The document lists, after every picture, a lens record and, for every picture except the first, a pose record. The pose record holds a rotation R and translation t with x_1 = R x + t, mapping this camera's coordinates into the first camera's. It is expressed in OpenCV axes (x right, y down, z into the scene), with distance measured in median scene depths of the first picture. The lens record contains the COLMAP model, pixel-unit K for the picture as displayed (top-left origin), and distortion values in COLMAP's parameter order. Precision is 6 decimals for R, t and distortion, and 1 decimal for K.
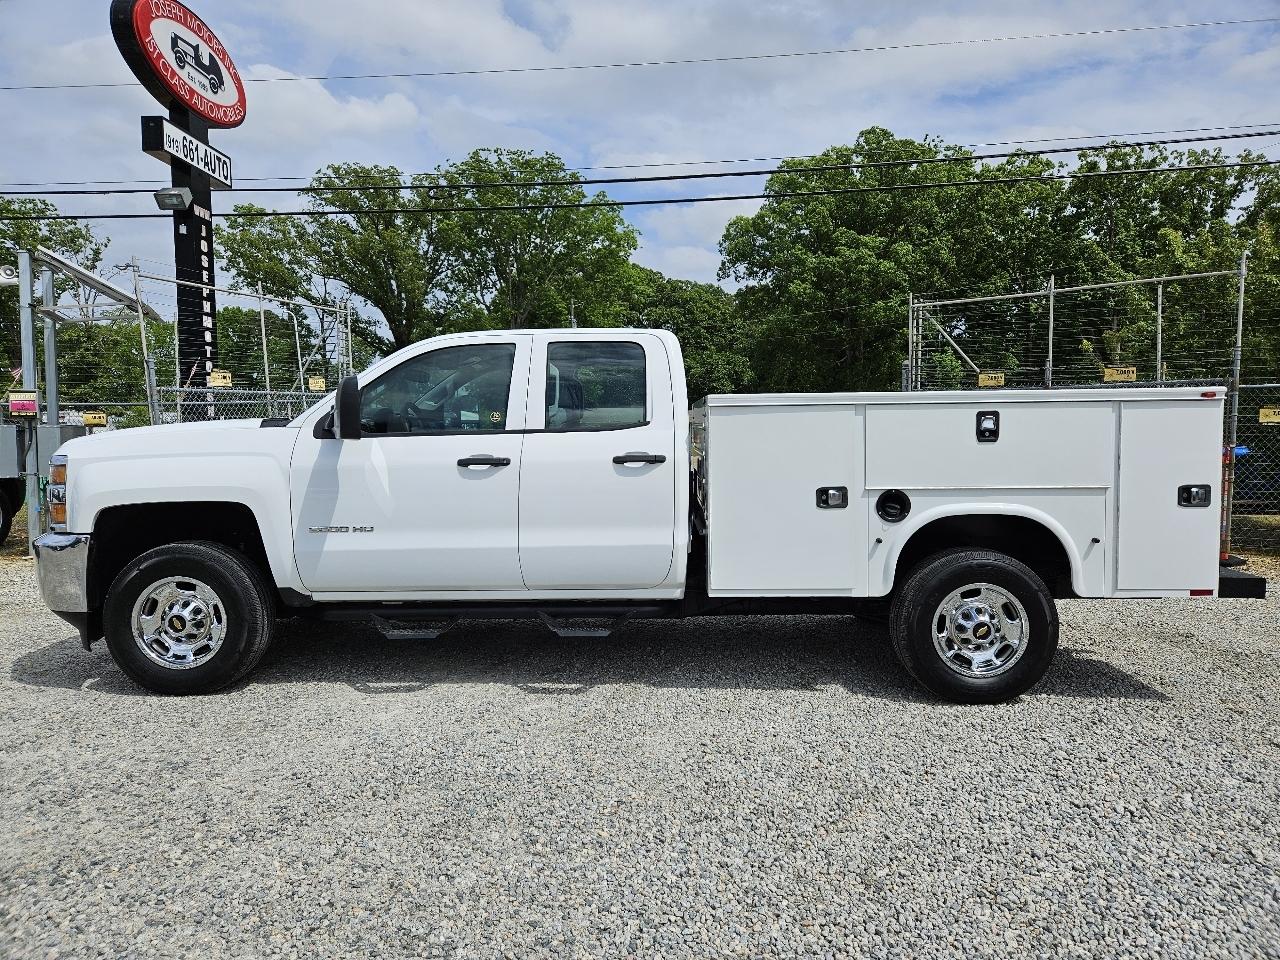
lens RADIAL K [[862.9, 0, 645.3], [0, 862.9, 460.7], [0, 0, 1]] dist [0.061467, -0.045090]
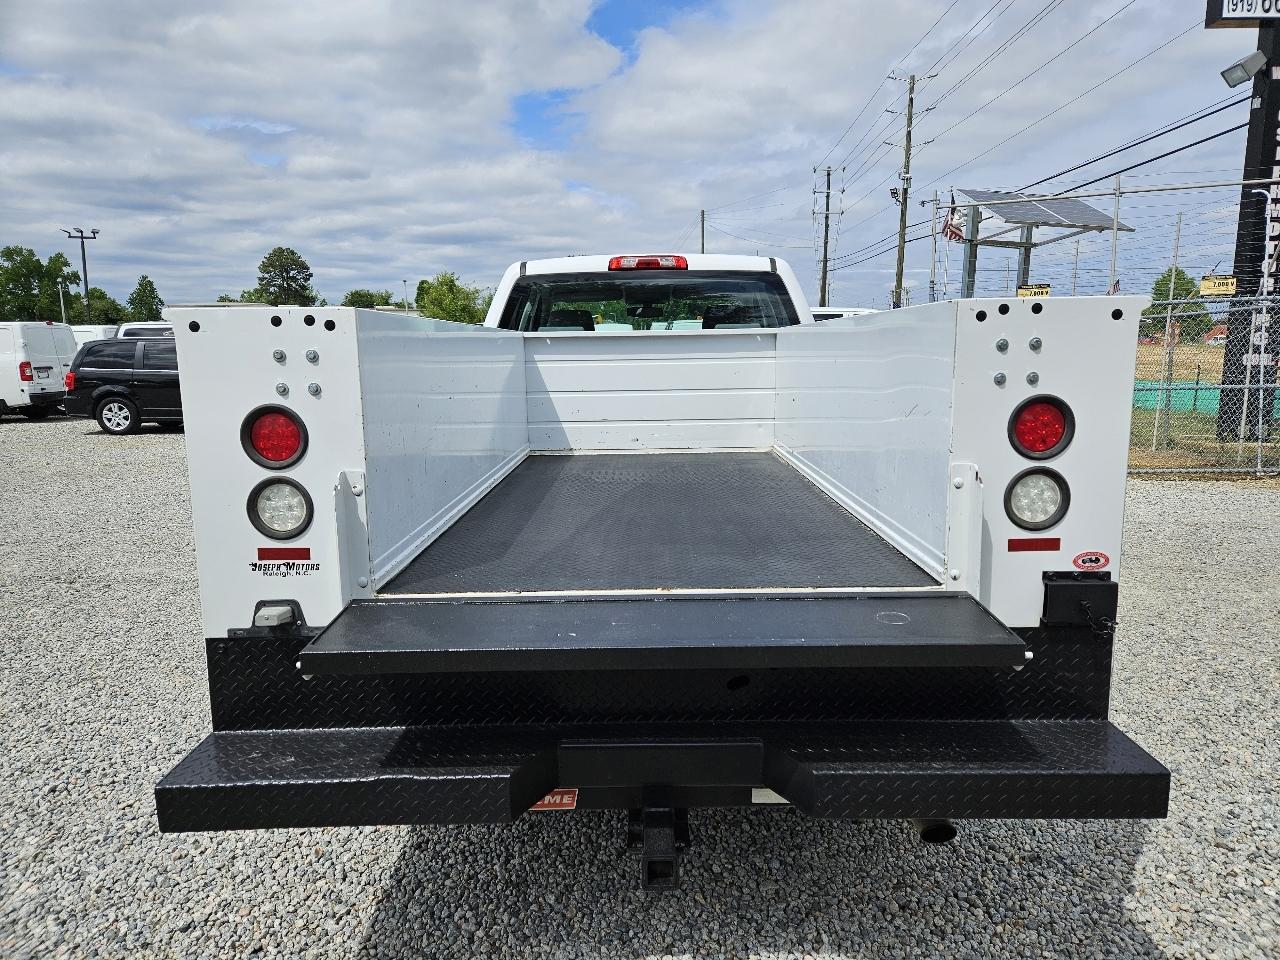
lens RADIAL K [[861.0, 0, 645.7], [0, 861.0, 485.3], [0, 0, 1]] dist [0.064293, -0.044641]
pose [[0.014014, 0.162207, -0.986657, 0.350243], [-0.023666, 0.986532, 0.161850, -0.022135], [0.999622, 0.021083, 0.017664, 0.385347]]
